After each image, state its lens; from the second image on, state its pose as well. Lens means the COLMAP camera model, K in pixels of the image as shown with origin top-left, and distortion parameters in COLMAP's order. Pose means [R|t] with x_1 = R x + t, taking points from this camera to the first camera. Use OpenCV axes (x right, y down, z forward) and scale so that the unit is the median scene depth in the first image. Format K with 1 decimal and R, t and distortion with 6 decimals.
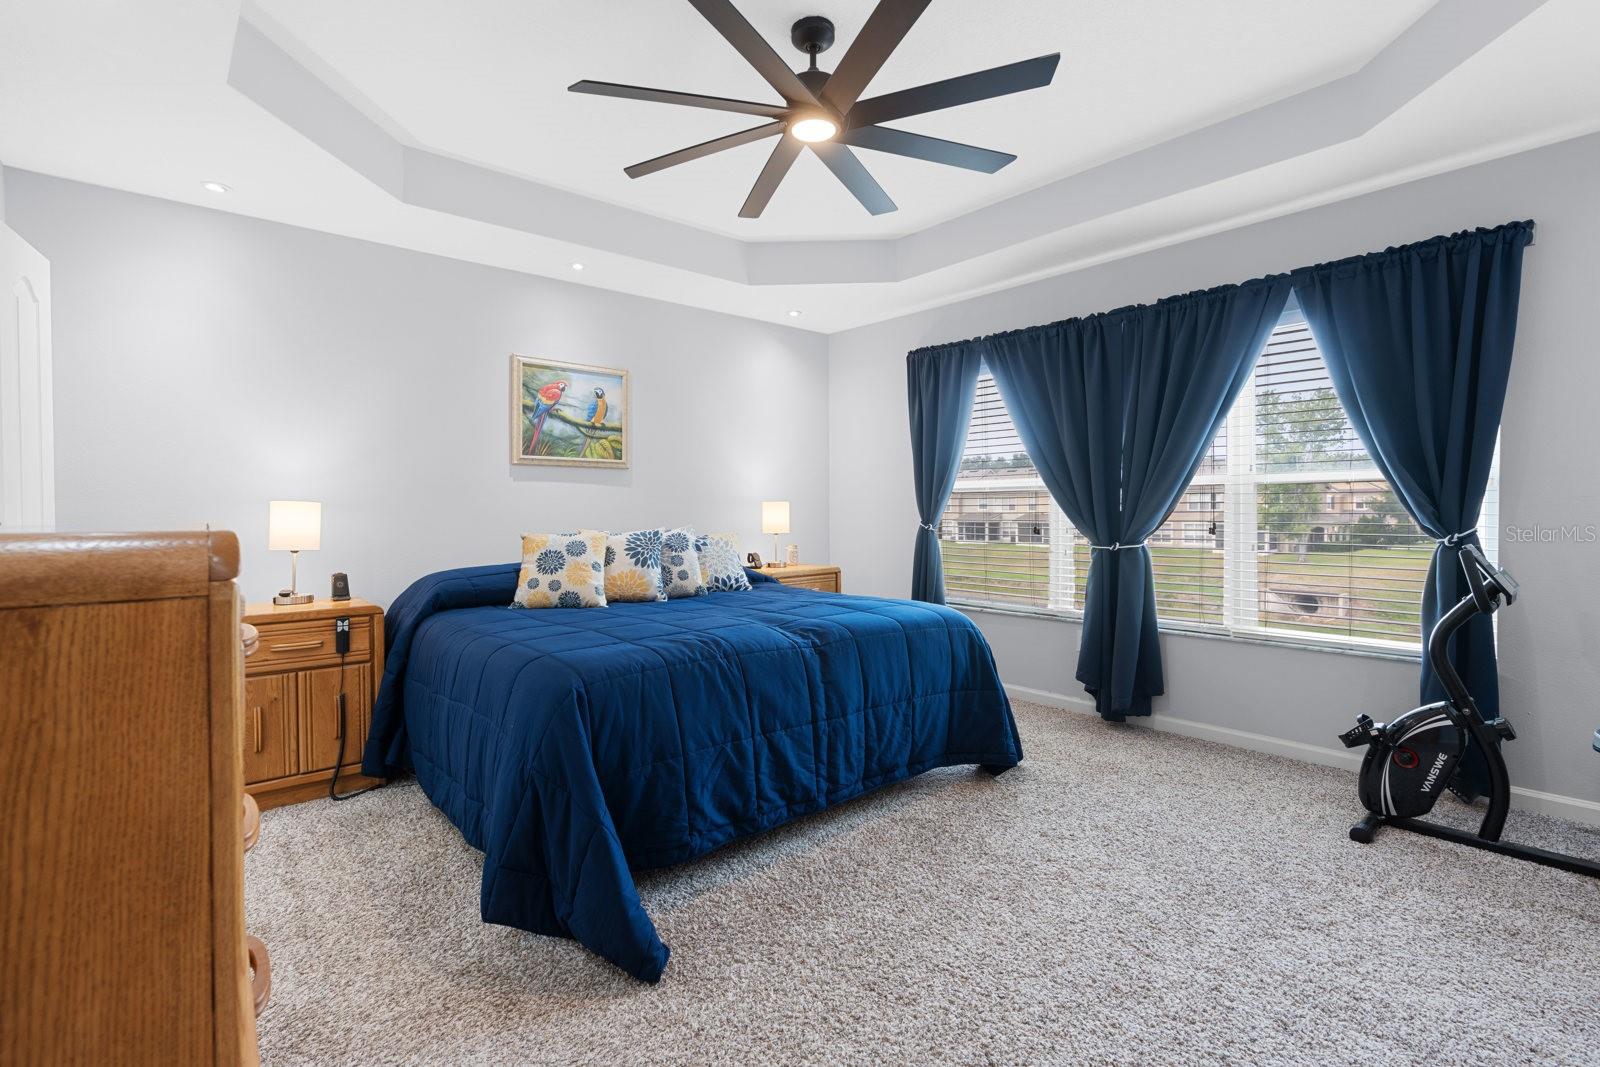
lens RADIAL K [[724.5, 0, 788.4], [0, 724.5, 512.8], [0, 0, 1]] dist [-0.001652, 0.000133]
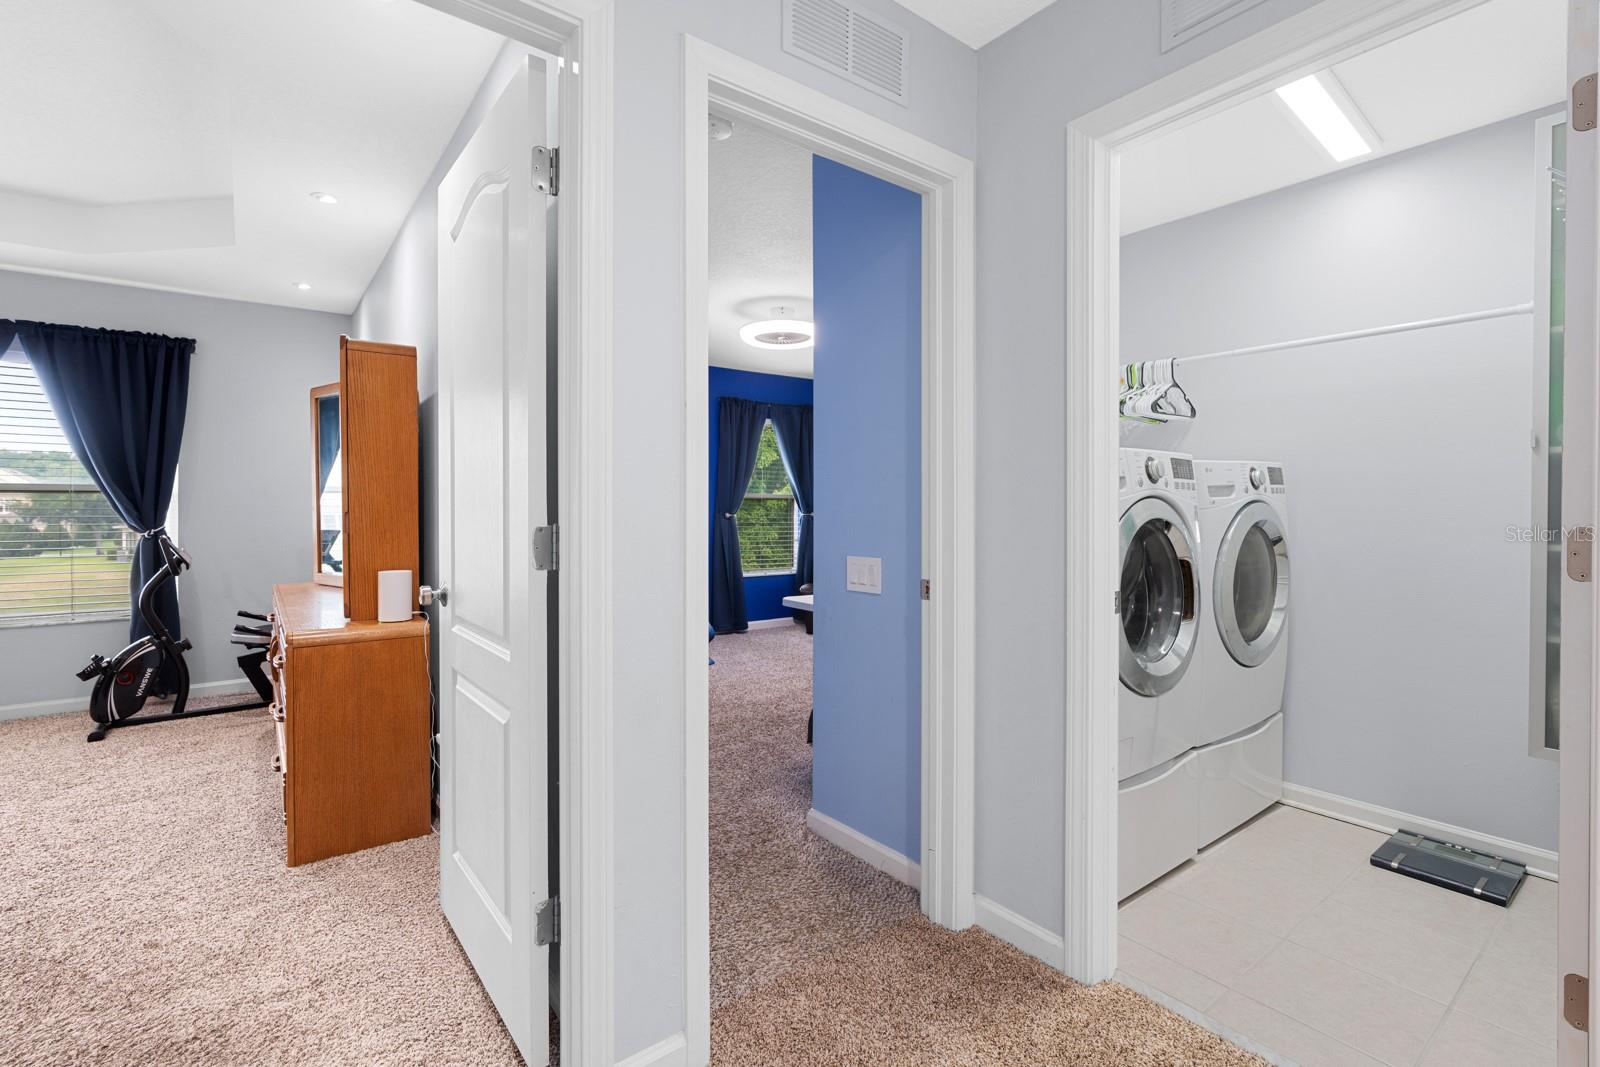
lens RADIAL K [[713.3, 0, 799.0], [0, 713.3, 516.3], [0, 0, 1]] dist [-0.001412, 0.000024]
pose [[0.057462, -0.008803, 0.998309, -0.528903], [0.008471, 0.999929, 0.008329, 0.000530], [-0.998312, 0.007978, 0.057533, -0.475681]]
